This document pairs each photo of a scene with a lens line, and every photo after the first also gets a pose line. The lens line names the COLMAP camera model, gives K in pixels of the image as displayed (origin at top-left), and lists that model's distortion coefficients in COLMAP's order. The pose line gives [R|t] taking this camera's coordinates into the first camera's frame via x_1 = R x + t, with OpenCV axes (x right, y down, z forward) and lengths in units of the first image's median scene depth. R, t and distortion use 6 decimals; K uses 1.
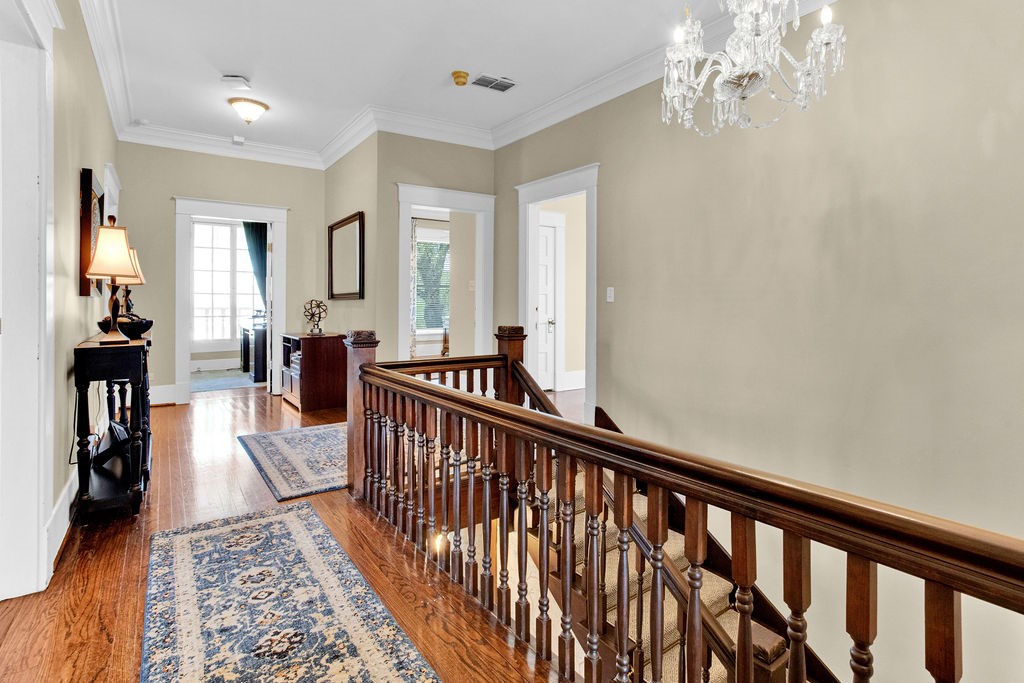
lens RADIAL K [[501.0, 0, 499.7], [0, 501.0, 309.5], [0, 0, 1]] dist [0.000999, 0.000185]
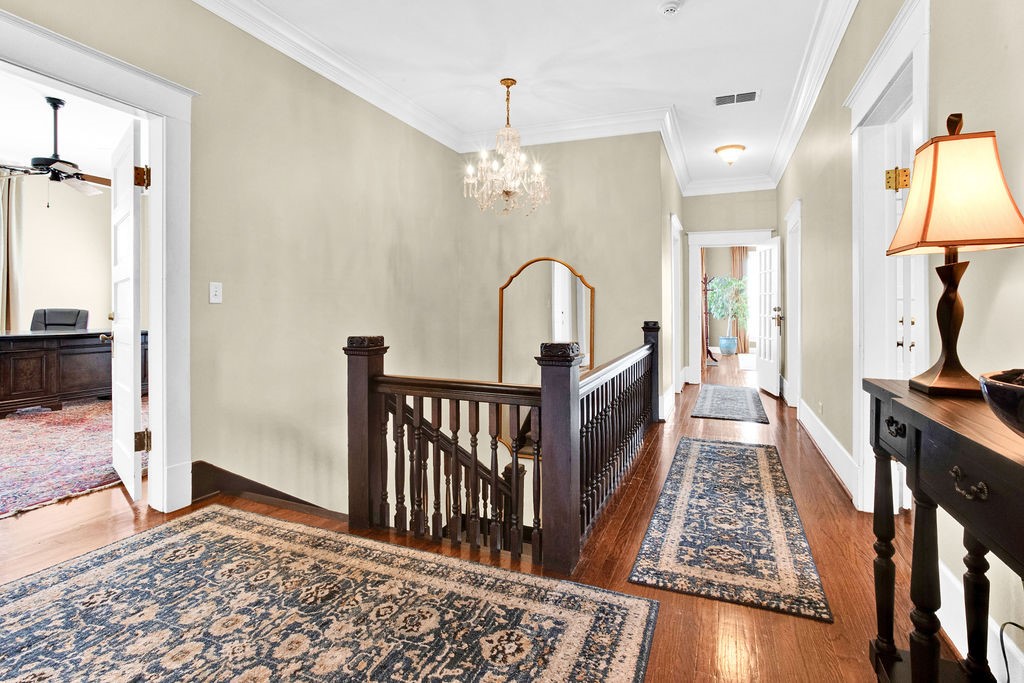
lens RADIAL K [[501.0, 0, 507.3], [0, 501.0, 309.6], [0, 0, 1]] dist [0.000999, 0.000185]
pose [[-0.536954, -0.004176, 0.843601, -1.207639], [-0.003758, 0.999990, 0.002558, -0.019260], [-0.843603, -0.001796, -0.536964, 2.059749]]
